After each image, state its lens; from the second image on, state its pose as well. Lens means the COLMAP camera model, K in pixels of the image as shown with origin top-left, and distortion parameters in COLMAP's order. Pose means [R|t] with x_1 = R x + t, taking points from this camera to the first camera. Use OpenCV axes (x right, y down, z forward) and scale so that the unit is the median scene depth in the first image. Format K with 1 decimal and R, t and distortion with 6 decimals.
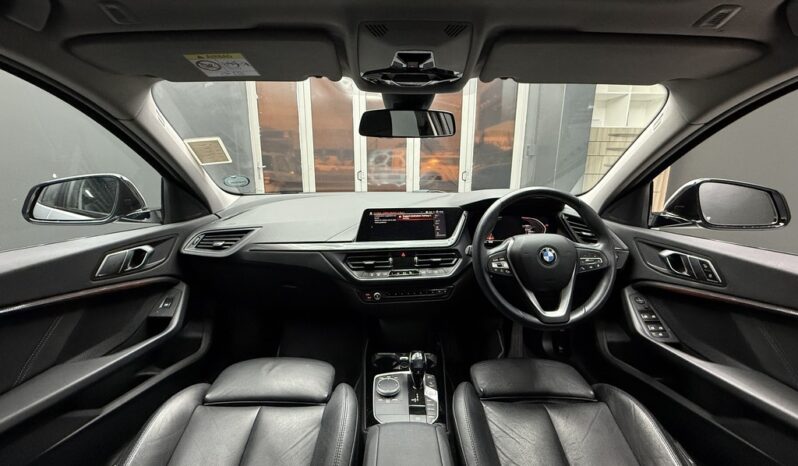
lens RADIAL K [[316.6, 0, 398.0], [0, 316.6, 234.1], [0, 0, 1]] dist [-0.001150, 0.000422]
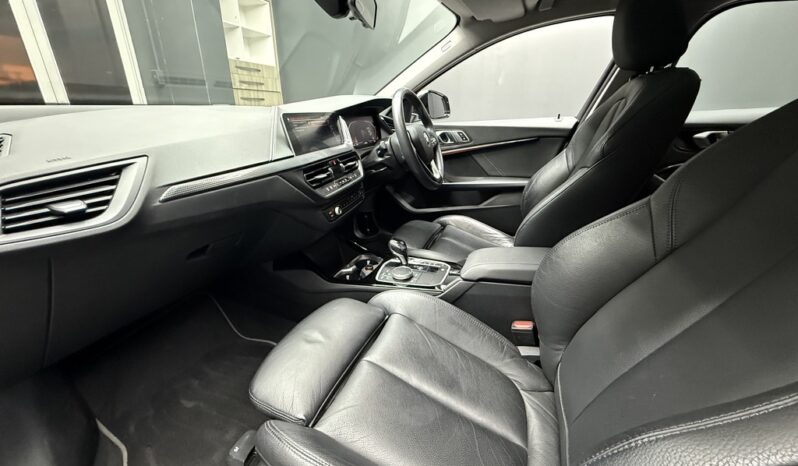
lens RADIAL K [[316.6, 0, 398.0], [0, 316.6, 234.1], [0, 0, 1]] dist [-0.001150, 0.000422]
pose [[0.370272, -0.344520, 0.862673, -0.810758], [0.203580, 0.936200, 0.286504, 0.033297], [-0.906341, 0.069539, 0.416786, 0.473822]]
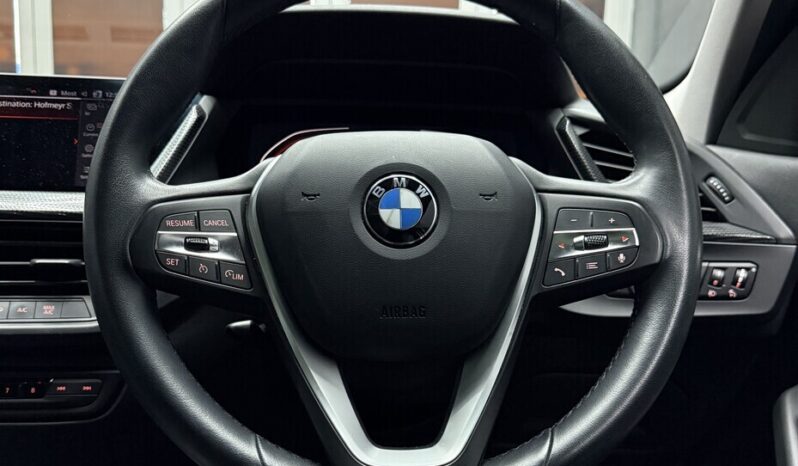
lens RADIAL K [[806.3, 0, 399.0], [0, 806.3, 233.0], [0, 0, 1]] dist [-0.011963, -0.007330]
pose [[0.999502, 0.025434, 0.018682, 0.413270], [-0.022612, 0.990140, -0.138245, 0.150614], [-0.022014, 0.137753, 0.990222, 0.372057]]
